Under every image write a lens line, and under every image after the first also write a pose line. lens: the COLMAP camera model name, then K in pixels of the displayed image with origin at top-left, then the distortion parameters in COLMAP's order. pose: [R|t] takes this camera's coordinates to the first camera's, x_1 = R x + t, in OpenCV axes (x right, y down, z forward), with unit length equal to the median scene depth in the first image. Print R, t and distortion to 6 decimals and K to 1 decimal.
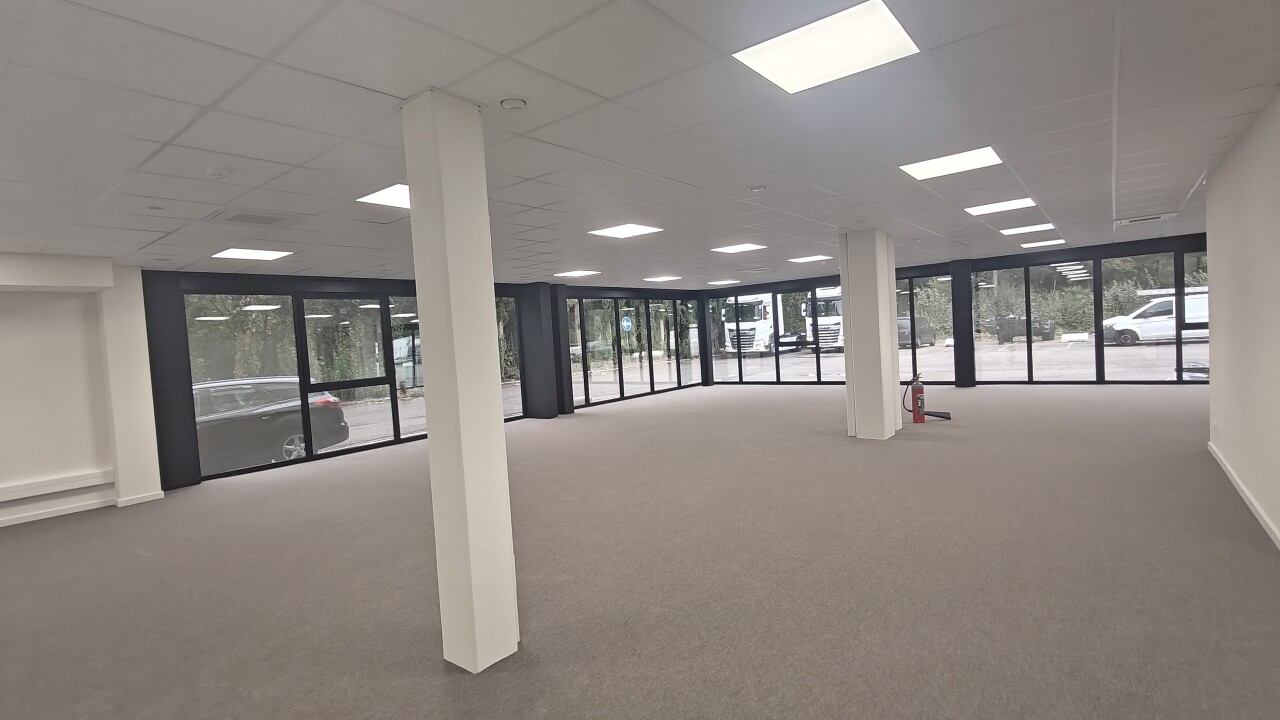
lens RADIAL K [[636.9, 0, 640.0], [0, 636.9, 360.0], [0, 0, 1]] dist [0.076519, -0.000247]
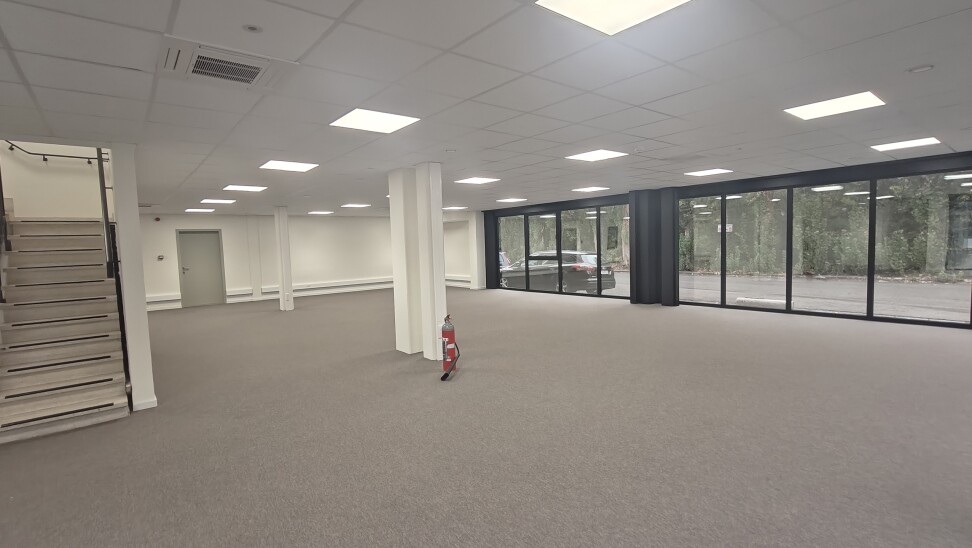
lens RADIAL K [[483.6, 0, 486.0], [0, 483.6, 274.0], [0, 0, 1]] dist [0.076519, -0.000247]
pose [[-0.219239, 0.131647, -0.966749, 0.835107], [0.010784, 0.991122, 0.132520, -0.091256], [0.975611, 0.018629, -0.218713, 0.922593]]
